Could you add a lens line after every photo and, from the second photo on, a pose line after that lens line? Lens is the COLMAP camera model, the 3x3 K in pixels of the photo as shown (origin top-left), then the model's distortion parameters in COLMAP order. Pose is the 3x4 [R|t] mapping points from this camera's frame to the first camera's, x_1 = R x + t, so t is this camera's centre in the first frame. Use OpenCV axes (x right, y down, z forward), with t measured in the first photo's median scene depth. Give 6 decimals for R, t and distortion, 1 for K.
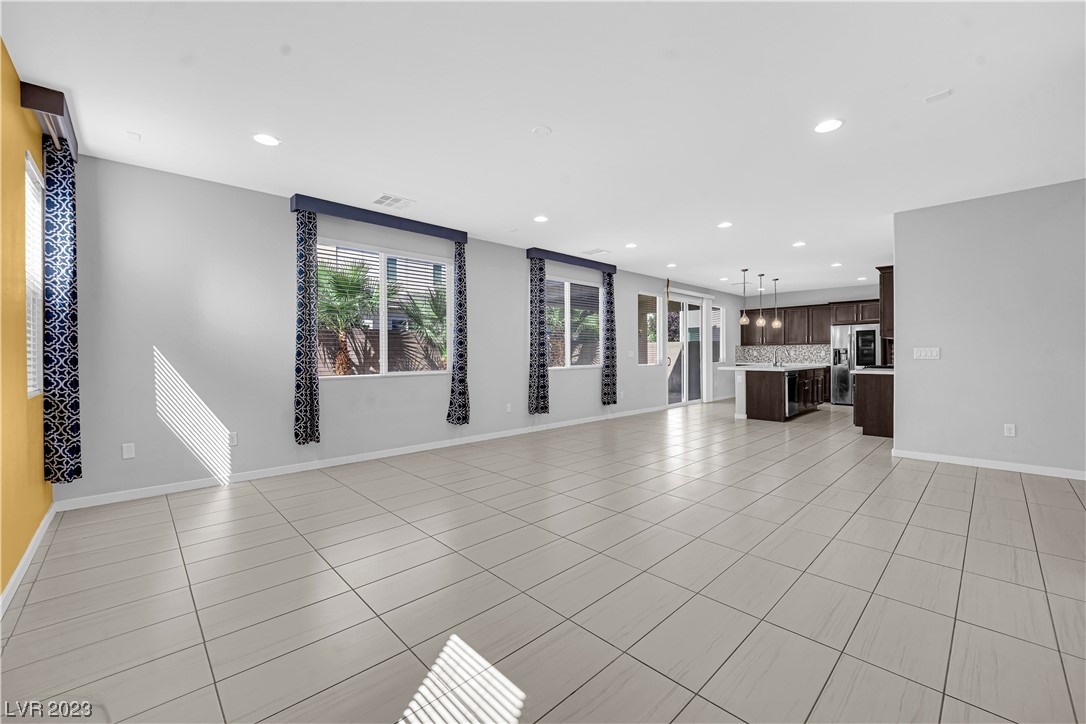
lens RADIAL K [[437.9, 0, 543.1], [0, 437.9, 356.0], [0, 0, 1]] dist [0.006183, -0.000484]
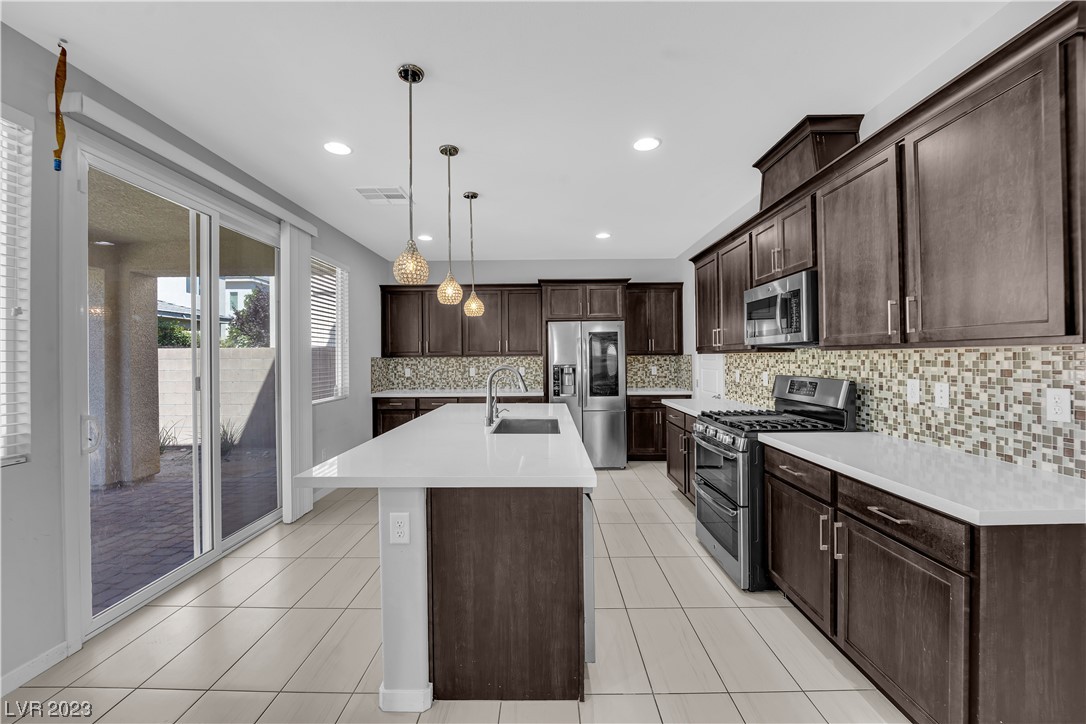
lens RADIAL K [[437.9, 0, 542.3], [0, 437.9, 357.3], [0, 0, 1]] dist [0.006183, -0.000484]
pose [[0.697530, -0.001420, 0.716554, 0.265096], [0.005748, 0.999977, -0.003614, -0.023740], [-0.716533, 0.006639, 0.697522, 0.618765]]
